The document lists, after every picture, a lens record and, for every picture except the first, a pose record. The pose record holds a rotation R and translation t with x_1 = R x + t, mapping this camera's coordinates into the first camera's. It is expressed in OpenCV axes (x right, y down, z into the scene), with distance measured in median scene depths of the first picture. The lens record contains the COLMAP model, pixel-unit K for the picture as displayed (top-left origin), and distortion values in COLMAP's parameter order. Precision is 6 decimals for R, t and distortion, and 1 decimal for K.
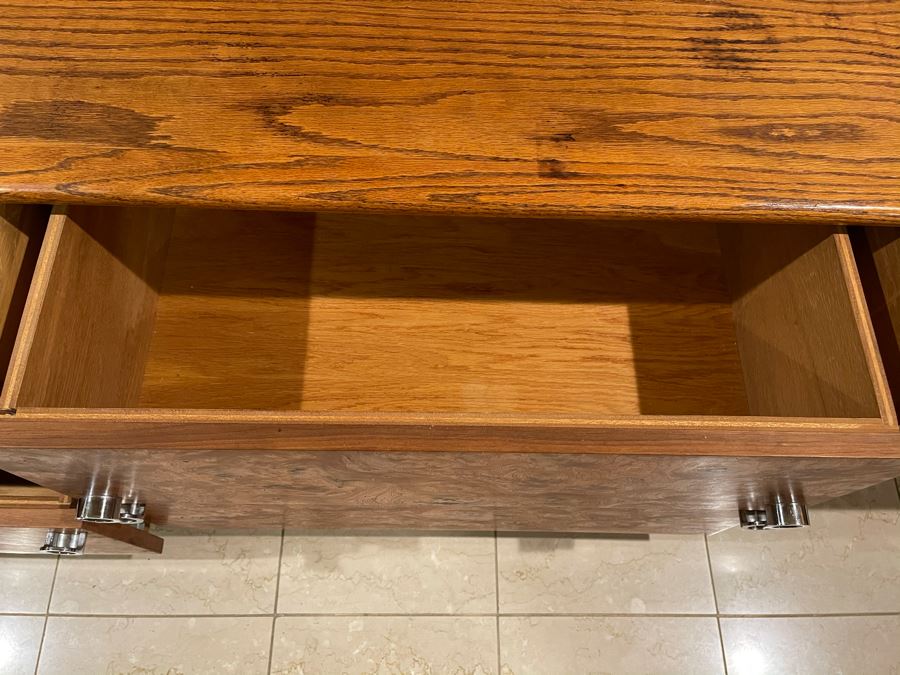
lens RADIAL K [[683.7, 0, 447.8], [0, 683.7, 334.4], [0, 0, 1]] dist [0.068508, -0.095271]
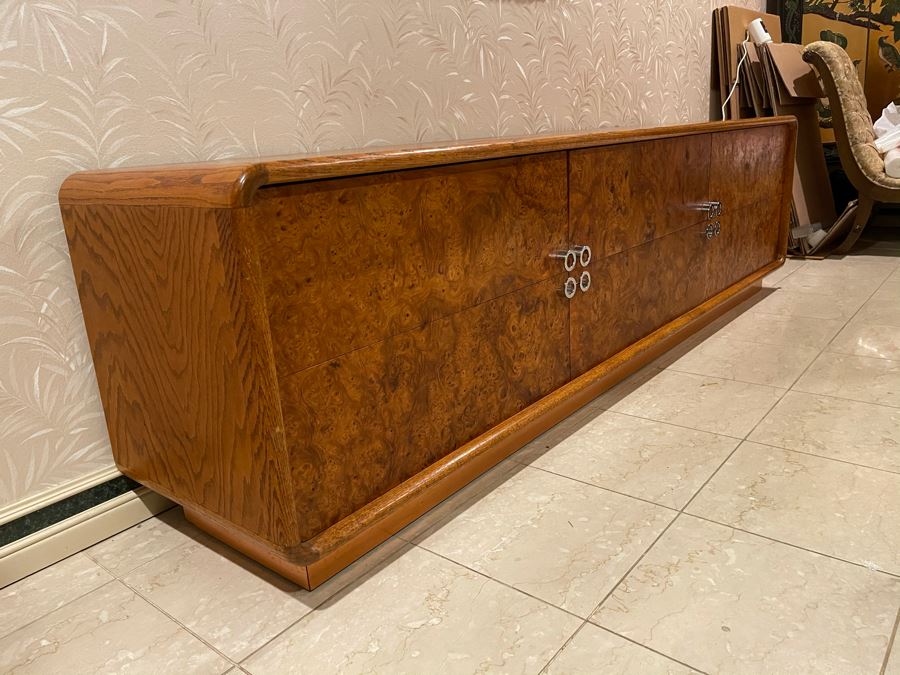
lens RADIAL K [[683.7, 0, 454.3], [0, 683.7, 336.4], [0, 0, 1]] dist [0.068508, -0.095271]
pose [[0.630547, -0.293090, 0.718686, -2.383091], [0.737818, 0.513752, -0.437817, 0.729524], [-0.240906, 0.806323, 0.540191, 0.334348]]
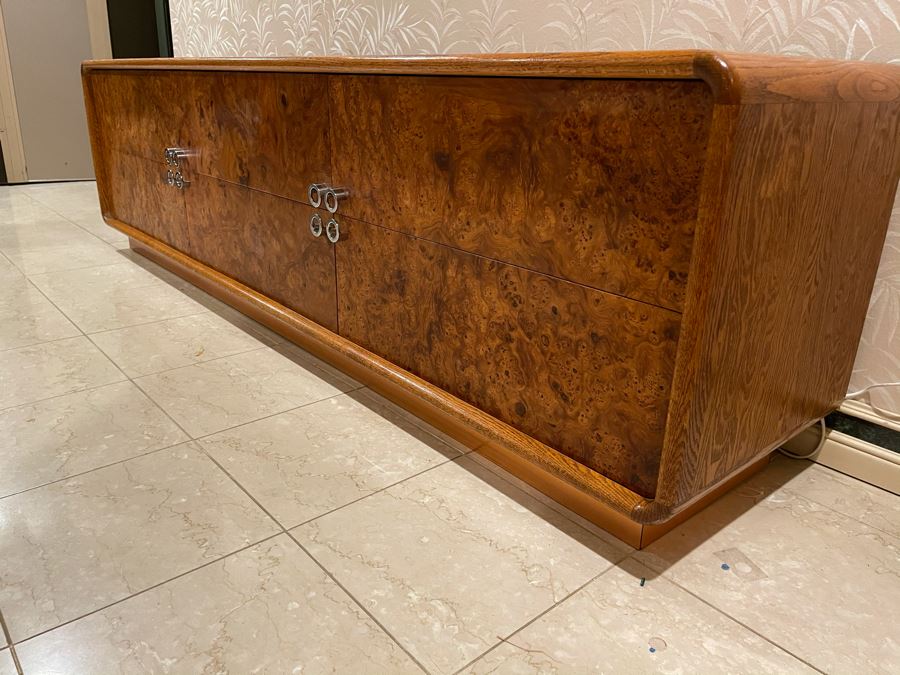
lens RADIAL K [[683.7, 0, 447.3], [0, 683.7, 333.3], [0, 0, 1]] dist [0.068508, -0.095271]
pose [[0.647538, 0.241133, -0.722876, 2.249699], [-0.692474, 0.582160, -0.426110, 0.774700], [0.318081, 0.776495, 0.543949, 0.587062]]
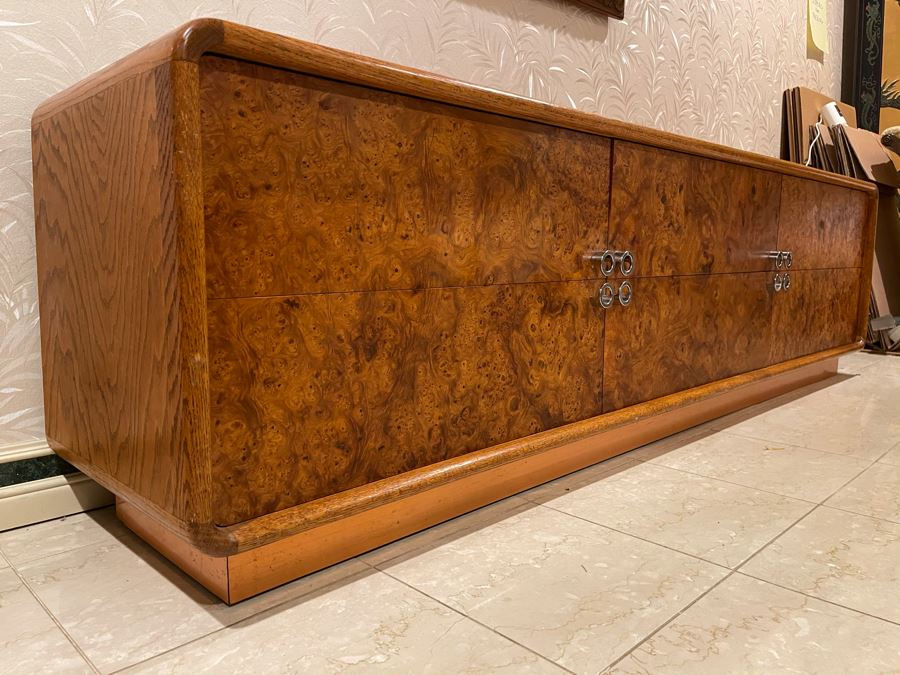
lens RADIAL K [[683.7, 0, 445.5], [0, 683.7, 330.9], [0, 0, 1]] dist [0.068508, -0.095271]
pose [[0.711219, -0.113926, 0.693678, -2.146646], [0.647176, 0.491388, -0.582839, 0.805566], [-0.274464, 0.863458, 0.423214, 0.701186]]
